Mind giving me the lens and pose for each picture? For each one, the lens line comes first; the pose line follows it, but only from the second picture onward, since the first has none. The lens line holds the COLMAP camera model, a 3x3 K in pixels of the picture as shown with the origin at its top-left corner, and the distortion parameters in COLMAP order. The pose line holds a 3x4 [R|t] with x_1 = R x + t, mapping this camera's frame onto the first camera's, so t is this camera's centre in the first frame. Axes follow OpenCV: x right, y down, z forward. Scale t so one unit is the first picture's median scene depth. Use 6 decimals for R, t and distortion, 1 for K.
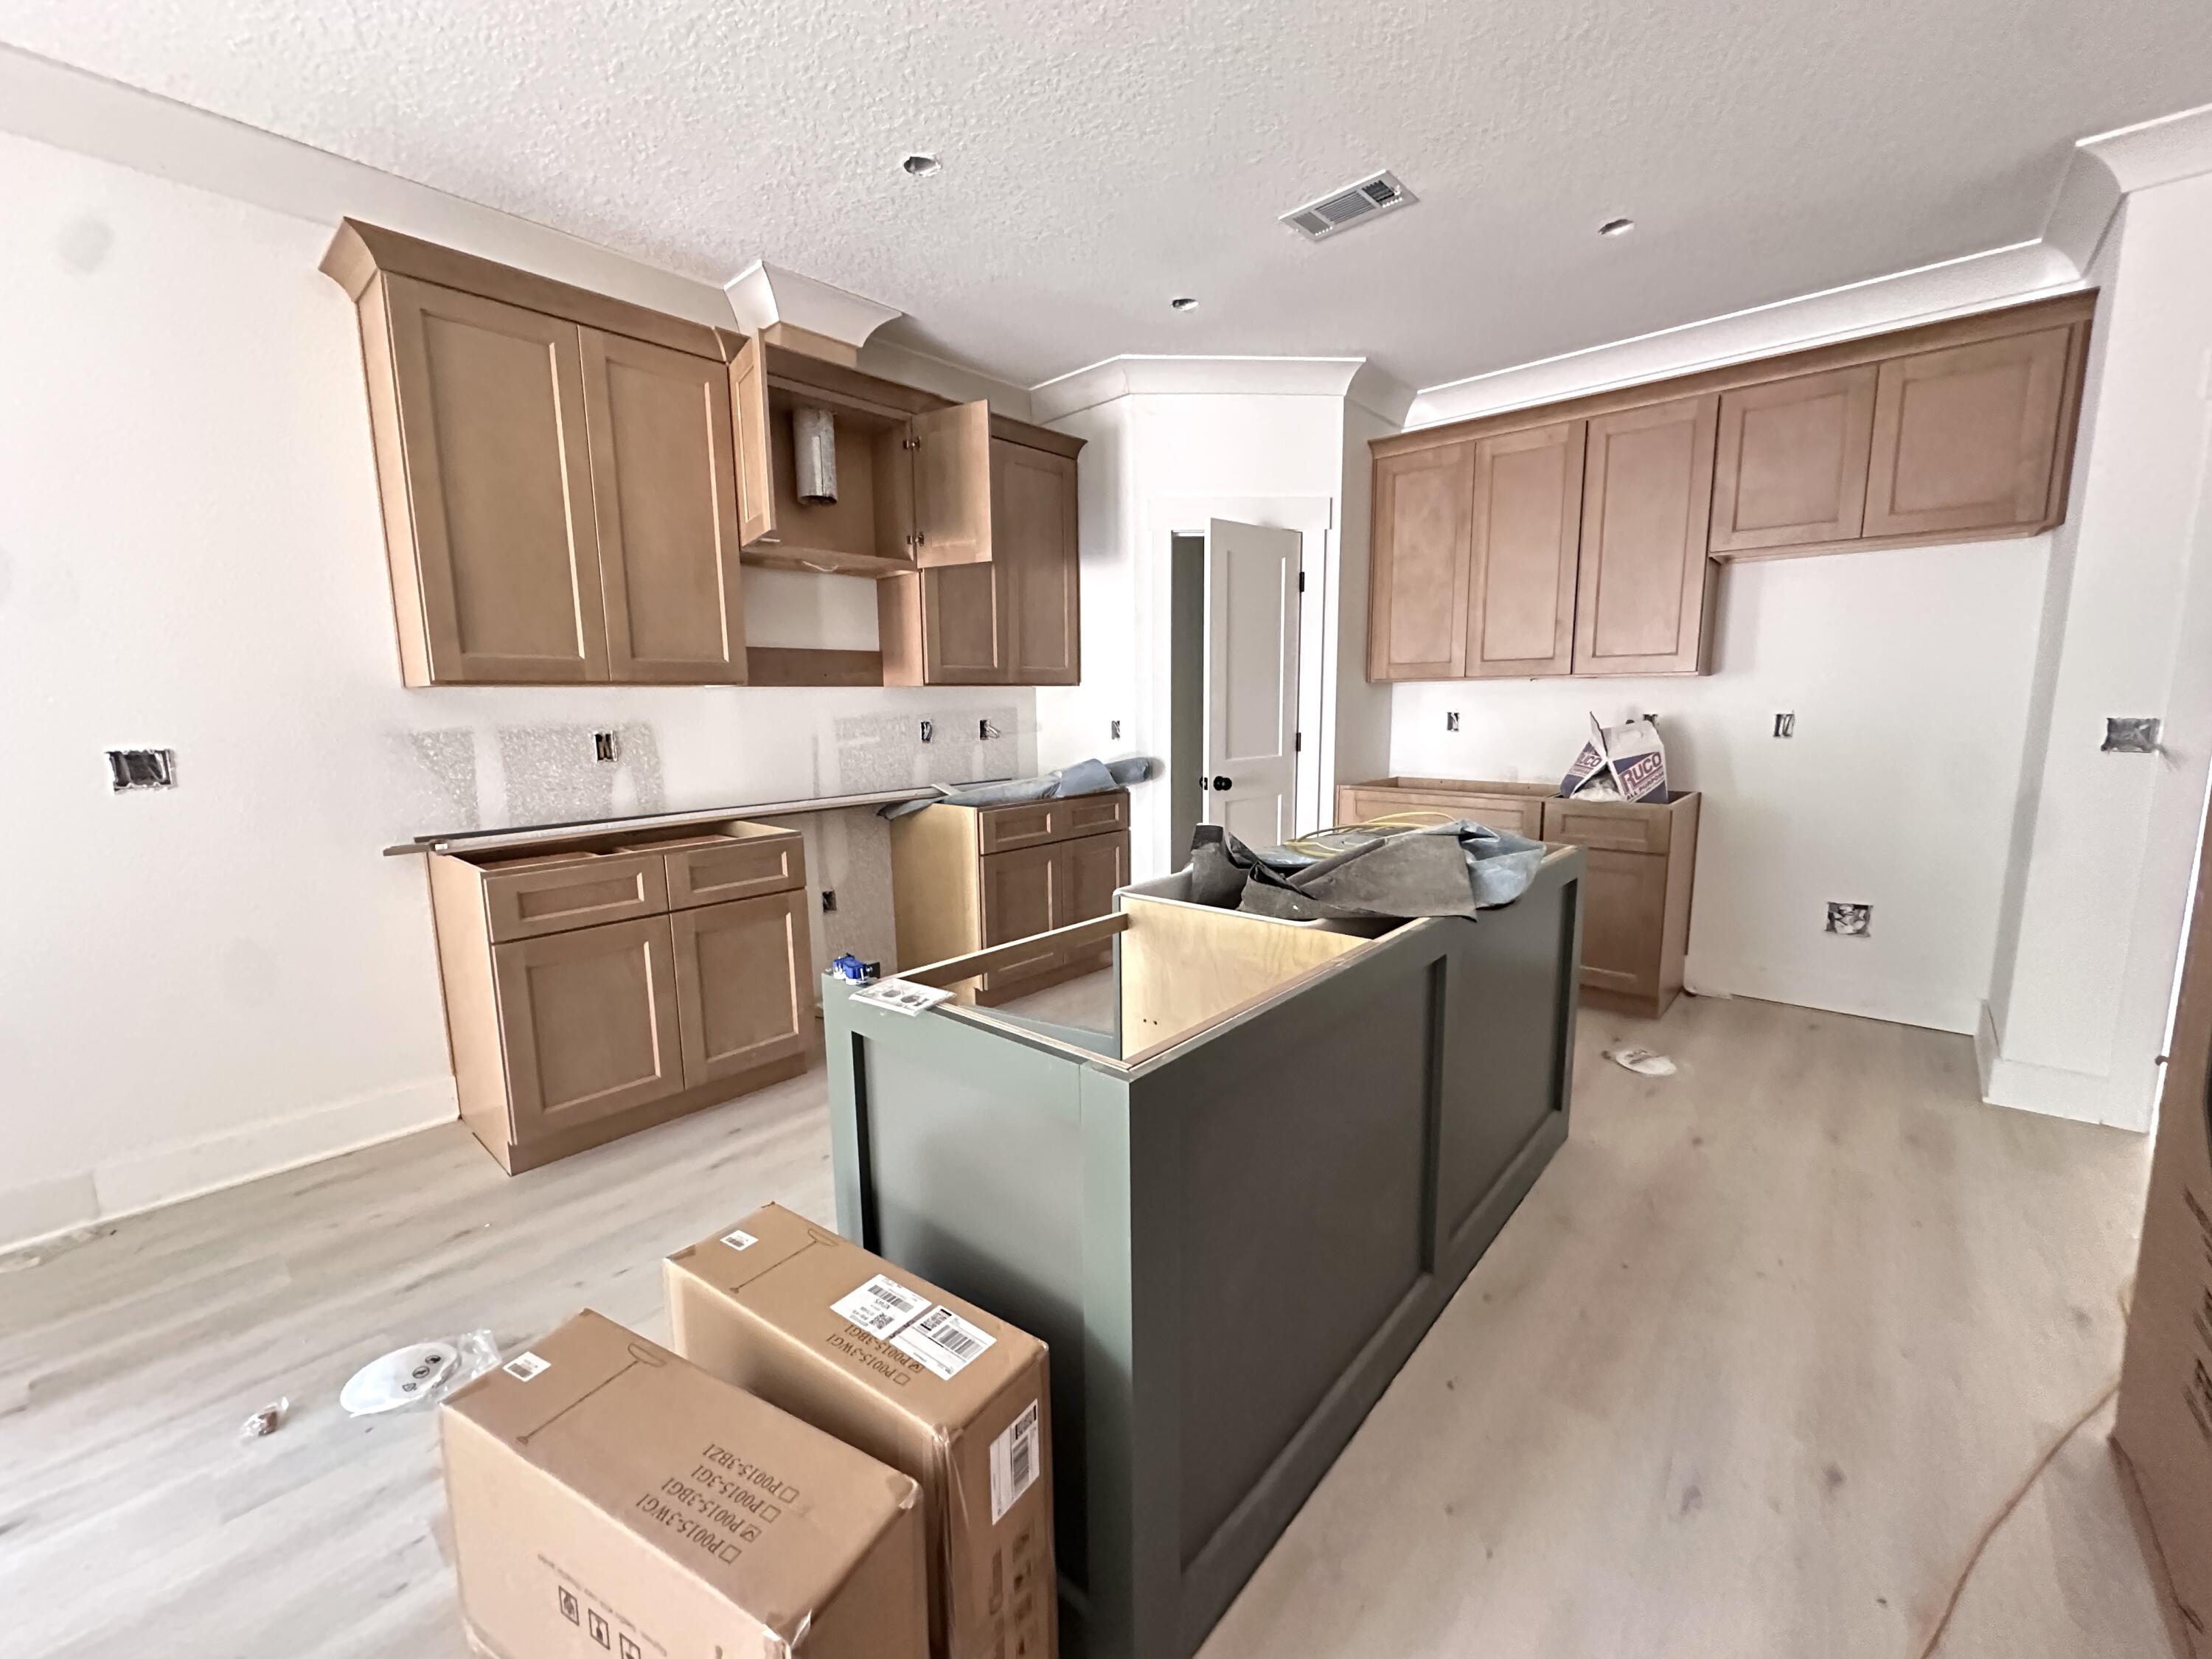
lens RADIAL K [[880.1, 0, 1099.6], [0, 880.1, 827.8], [0, 0, 1]] dist [-0.006731, 0.000673]
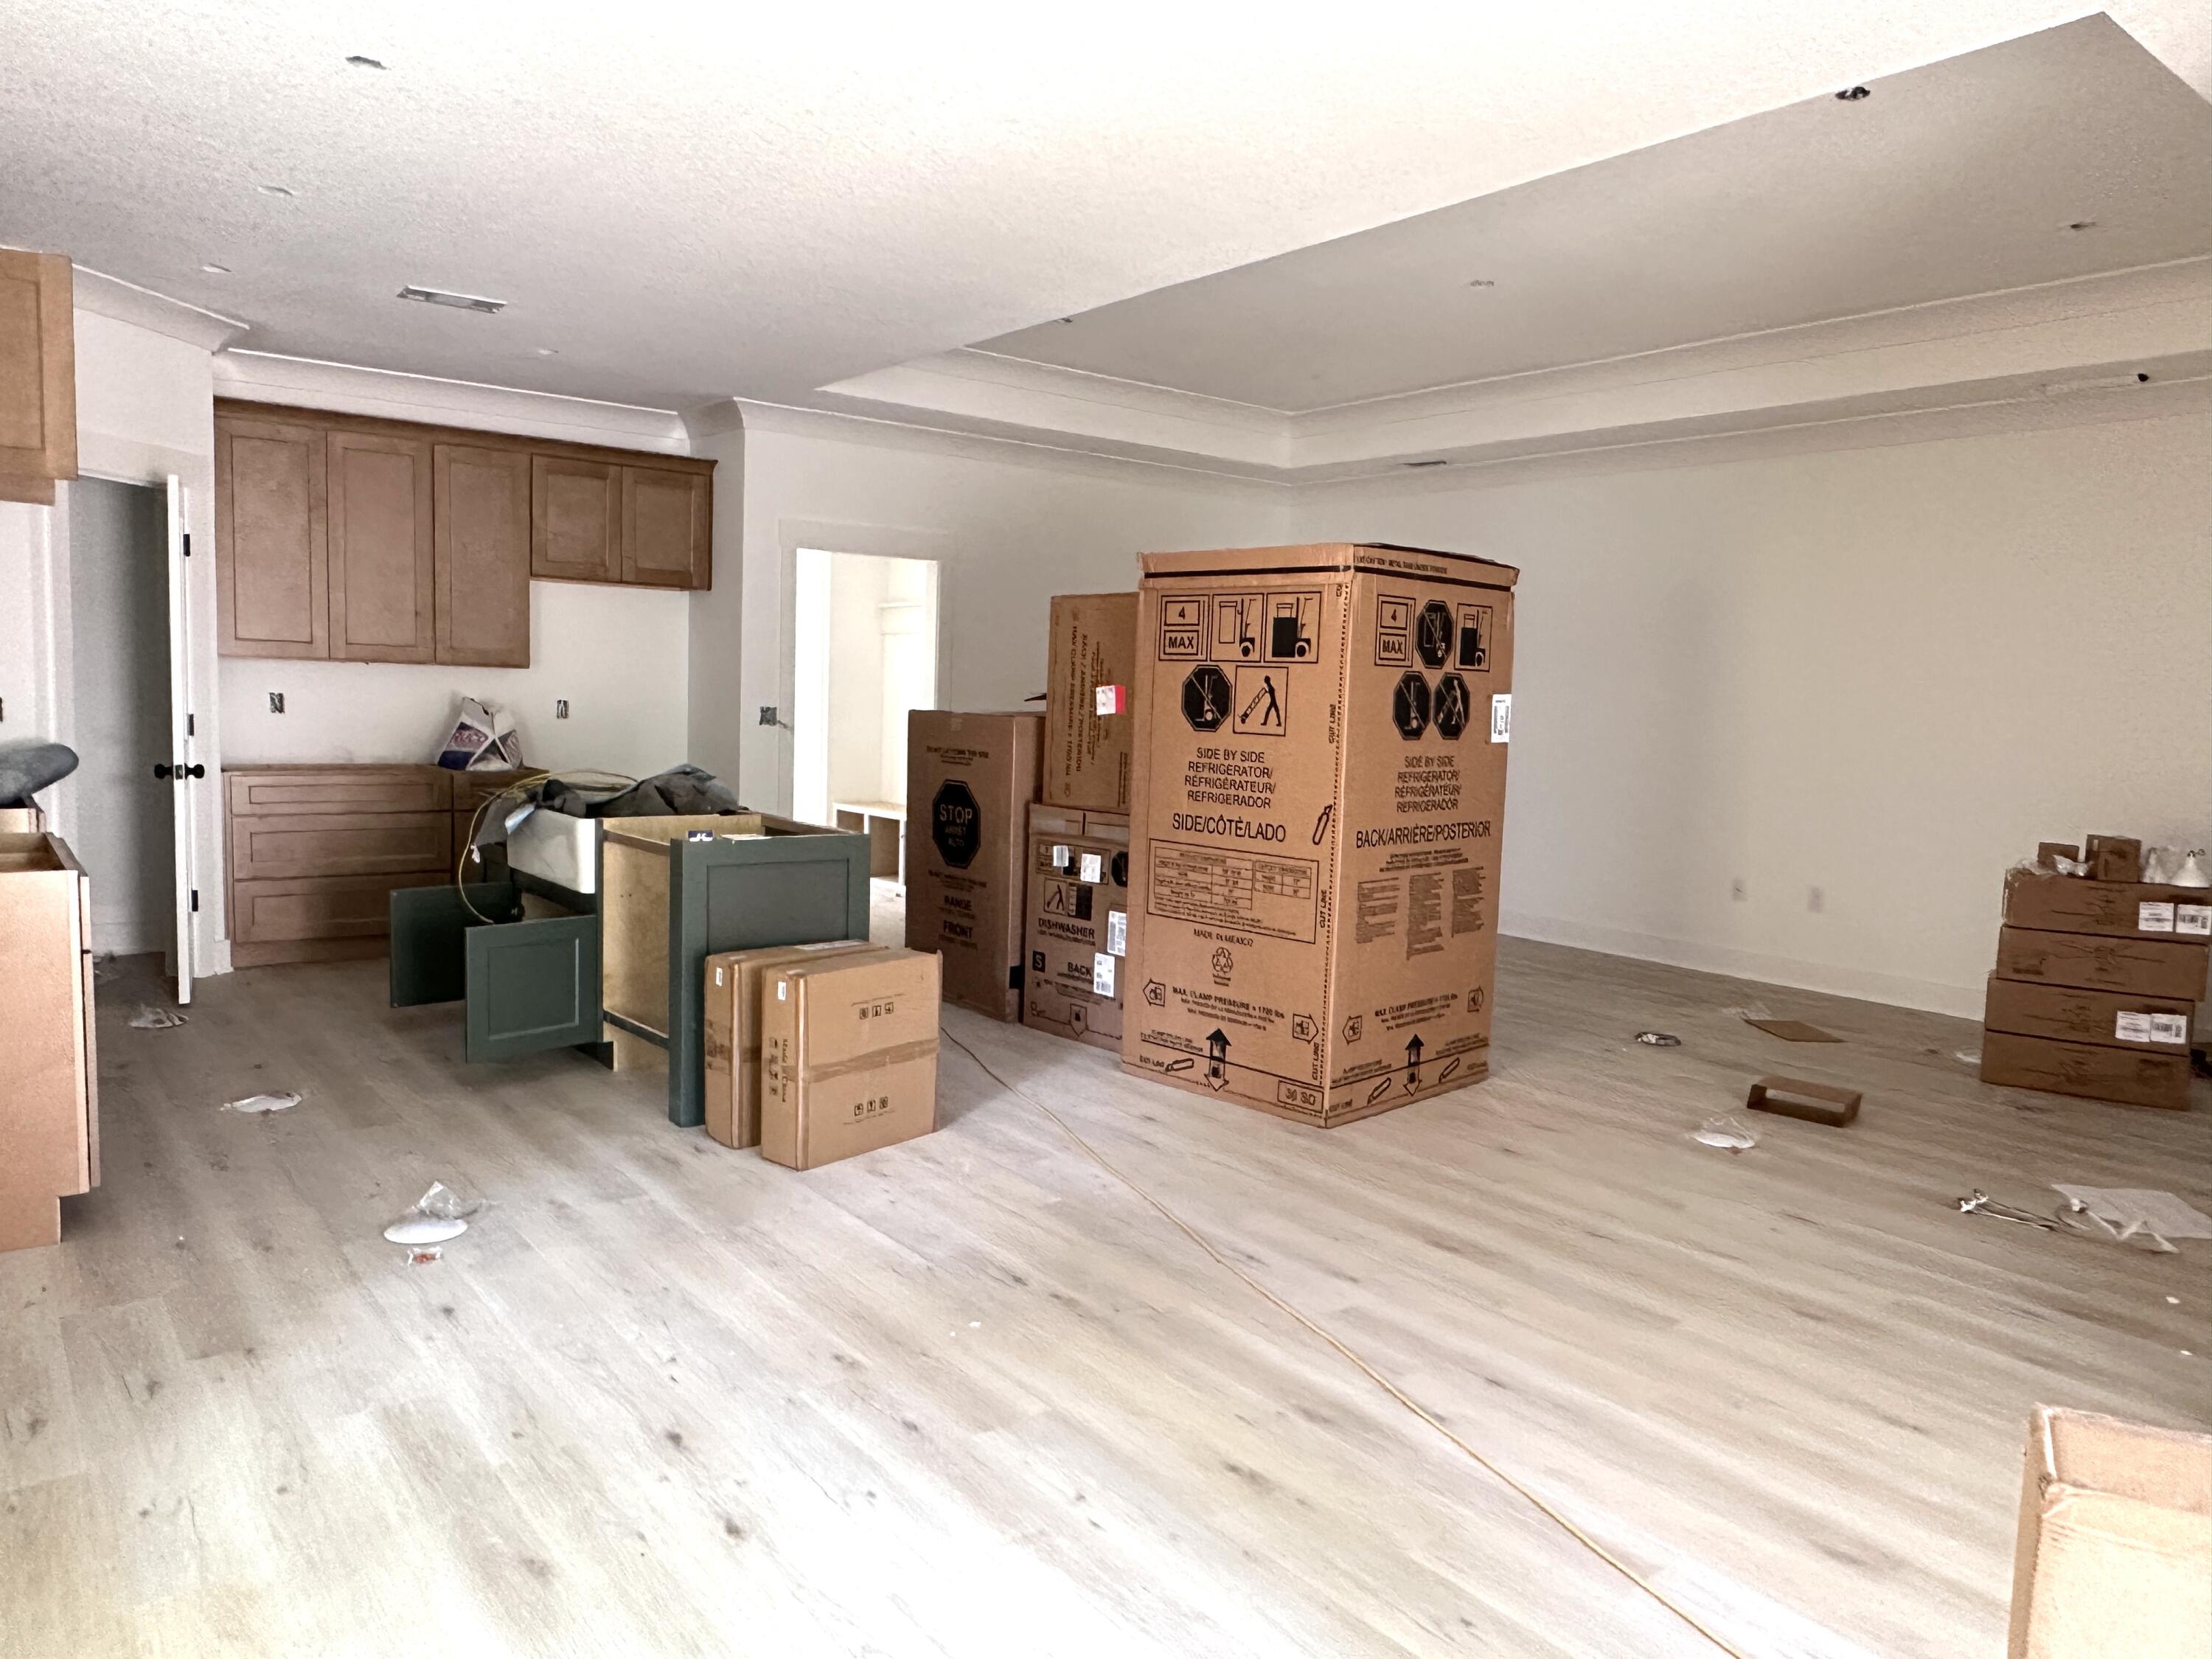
lens RADIAL K [[1480.7, 0, 1107.3], [0, 1480.7, 833.0], [0, 0, 1]] dist [-0.001725, -0.000913]
pose [[0.166628, -0.068671, 0.983626, -1.224957], [0.111056, 0.992531, 0.050480, 0.042580], [-0.979746, 0.100826, 0.173010, -0.151297]]
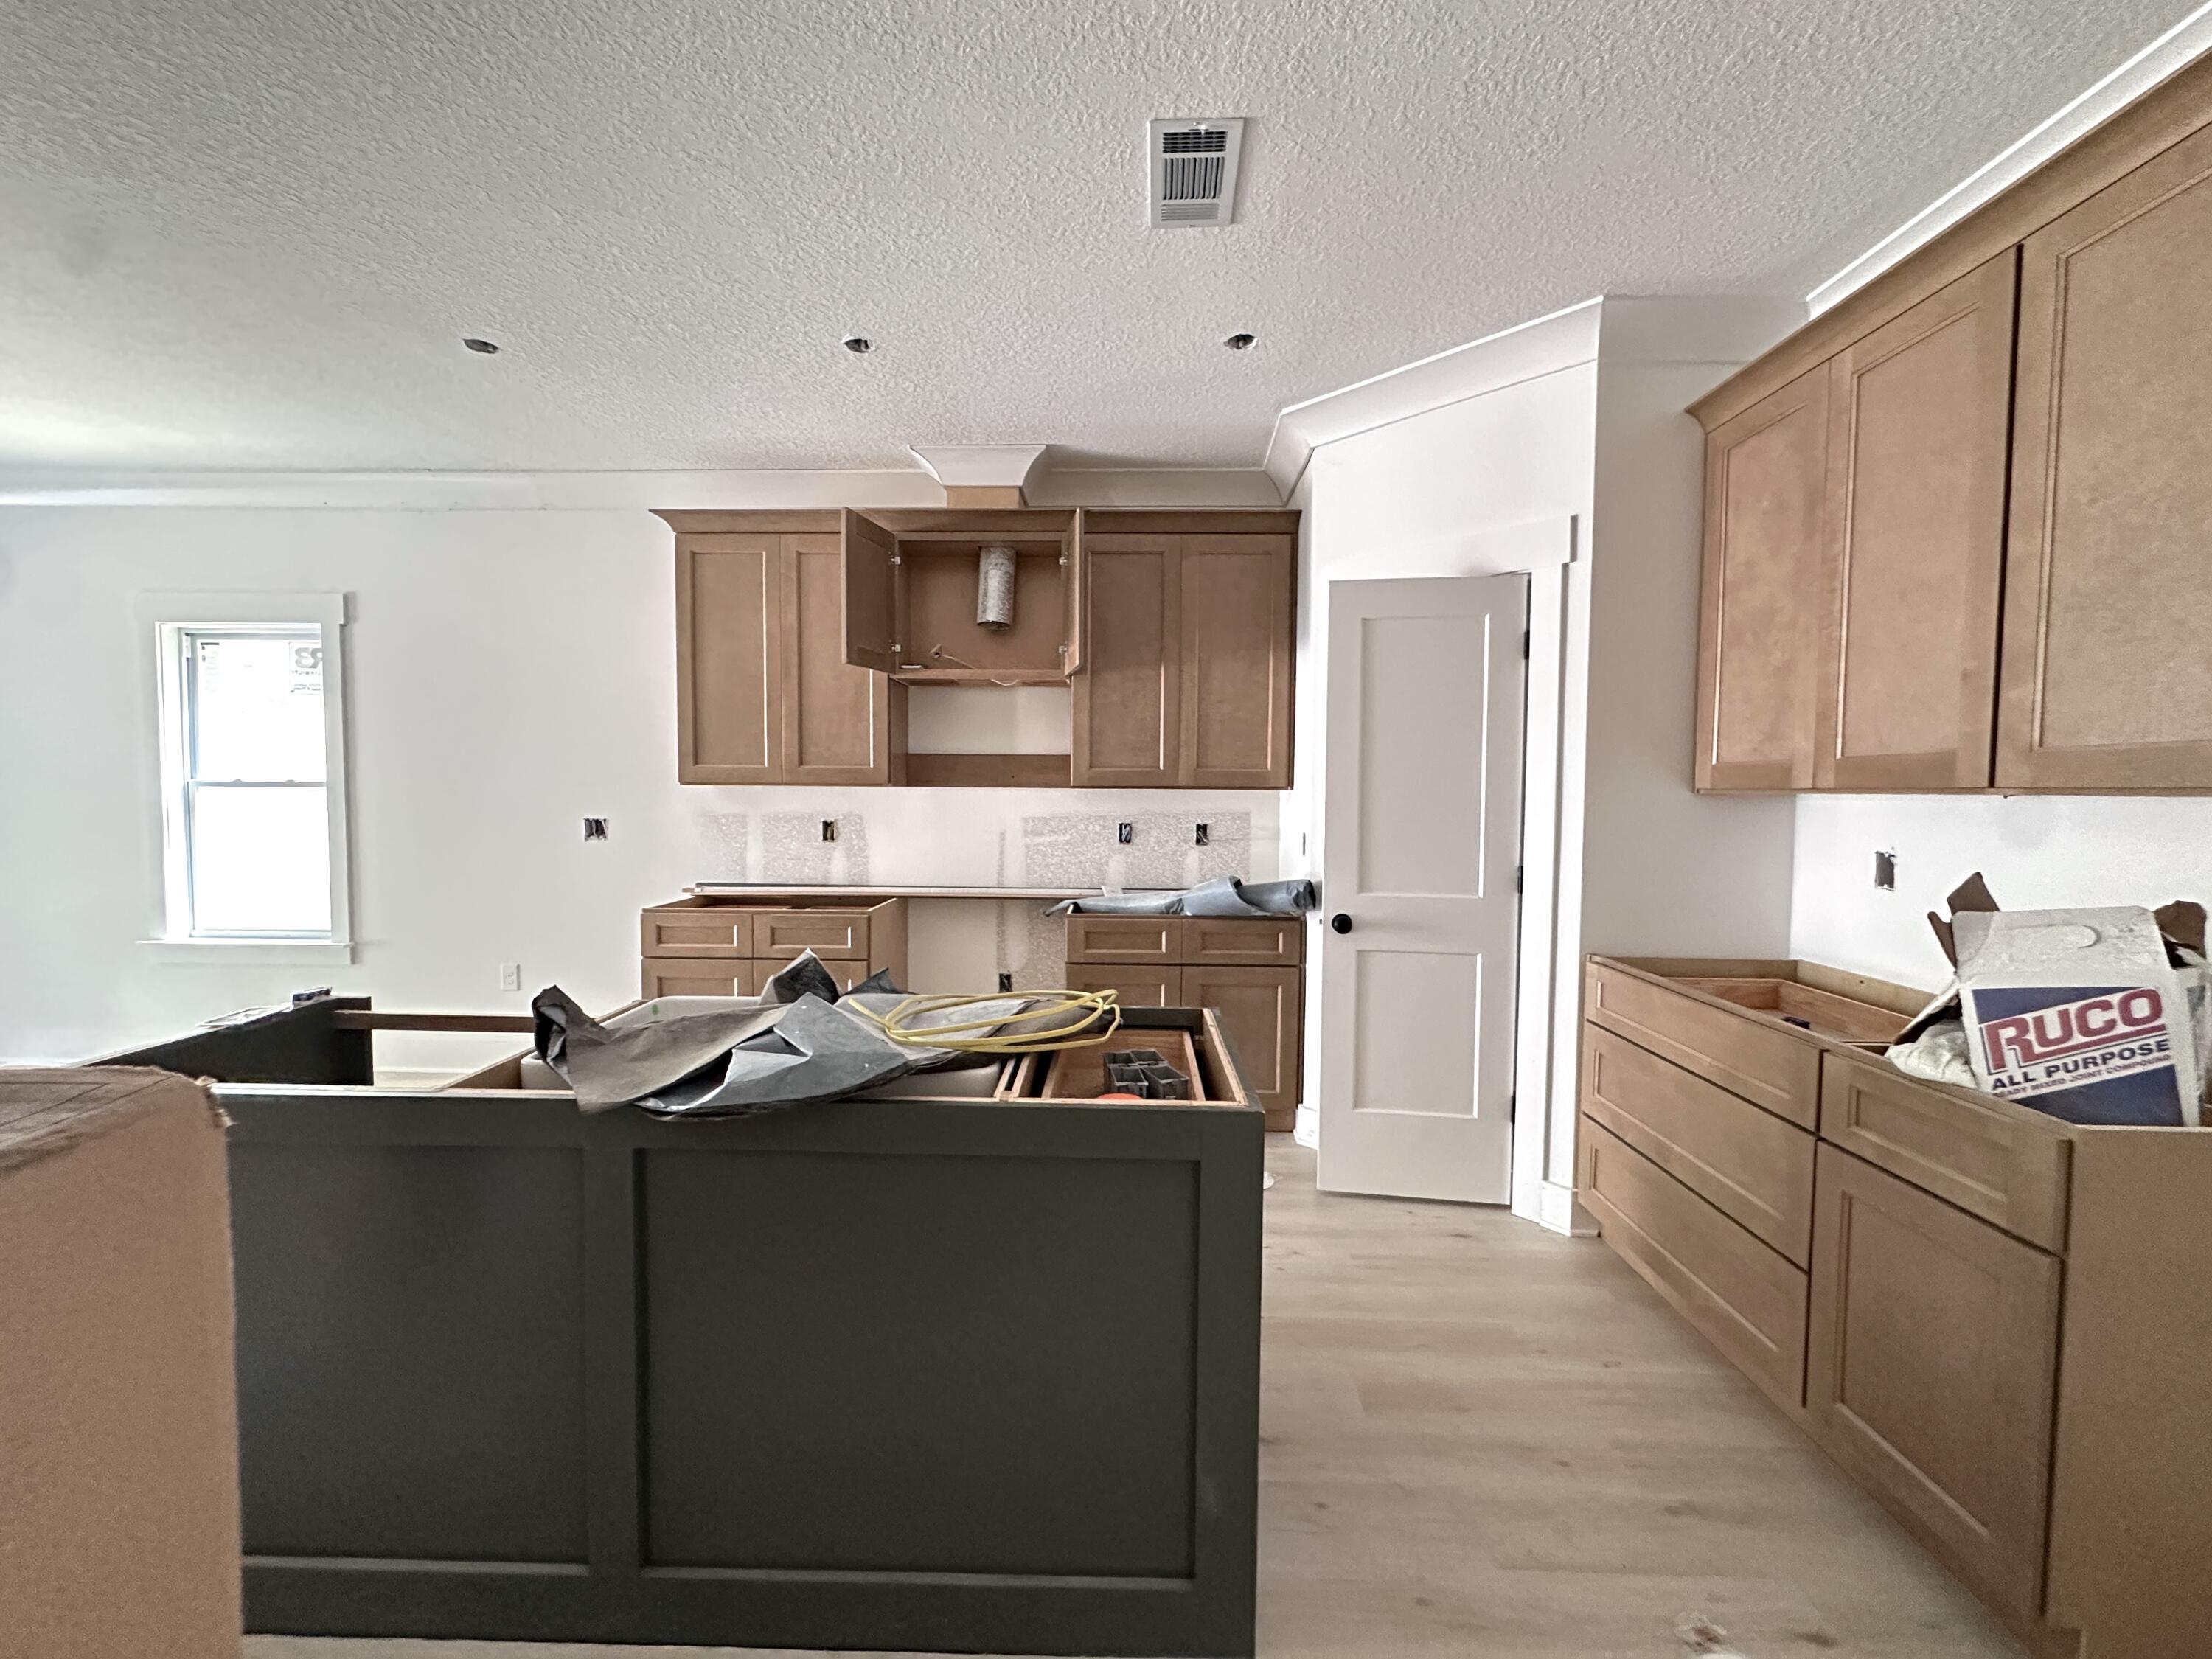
lens RADIAL K [[880.1, 0, 1108.3], [0, 880.1, 829.0], [0, 0, 1]] dist [-0.006731, 0.000673]
pose [[0.649292, 0.053238, -0.758673, 0.601073], [-0.127144, 0.991107, -0.039265, -0.079861], [0.749836, 0.121955, 0.650287, 0.374766]]
